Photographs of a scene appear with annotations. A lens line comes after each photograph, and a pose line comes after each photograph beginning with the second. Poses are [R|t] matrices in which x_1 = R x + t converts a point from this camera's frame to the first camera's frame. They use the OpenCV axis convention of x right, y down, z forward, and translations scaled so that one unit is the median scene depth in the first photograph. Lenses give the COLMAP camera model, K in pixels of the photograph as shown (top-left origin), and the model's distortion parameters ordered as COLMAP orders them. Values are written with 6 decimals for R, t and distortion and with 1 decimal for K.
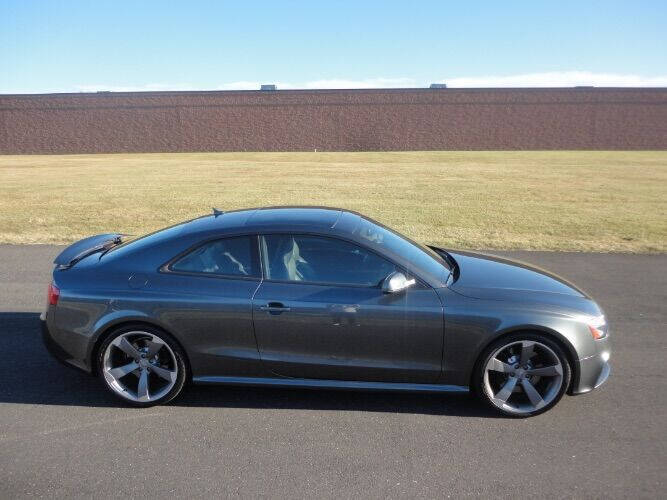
lens RADIAL K [[486.7, 0, 337.5], [0, 486.7, 265.4], [0, 0, 1]] dist [-0.003744, 0.001122]
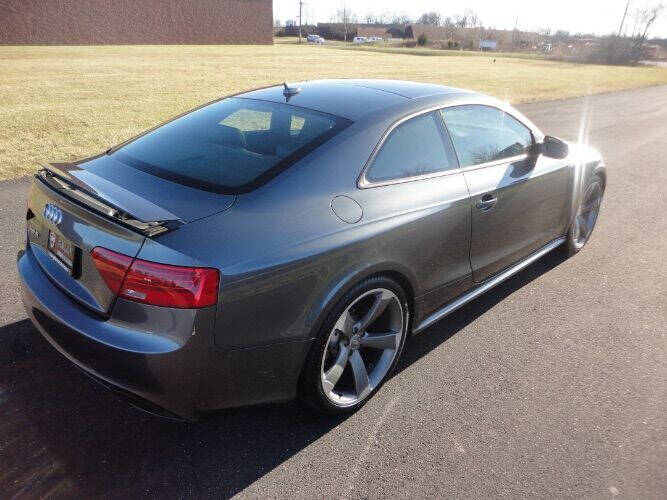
lens RADIAL K [[486.7, 0, 333.3], [0, 486.7, 256.0], [0, 0, 1]] dist [-0.003744, 0.001122]
pose [[0.676822, -0.293172, 0.675250, -0.336181], [0.173679, 0.954975, 0.240537, -0.022967], [-0.715366, -0.045524, 0.697266, 0.250923]]
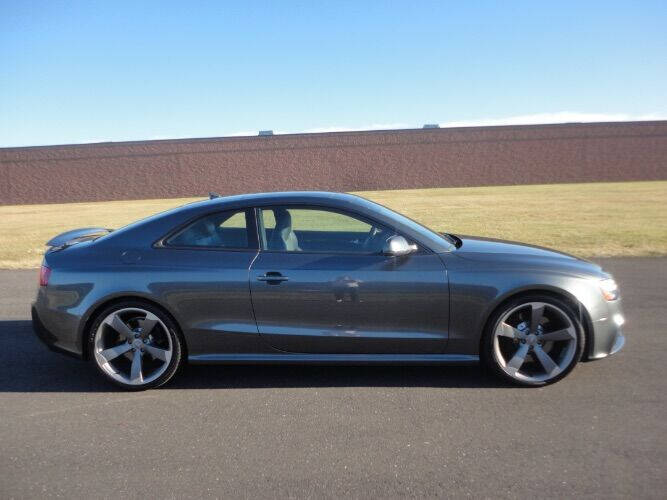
lens RADIAL K [[486.7, 0, 337.9], [0, 486.7, 262.8], [0, 0, 1]] dist [-0.003744, 0.001122]
pose [[0.999463, -0.032745, 0.000783, 0.000175], [0.032667, 0.994773, -0.096742, 0.062449], [0.002389, 0.096715, 0.995309, 0.014384]]
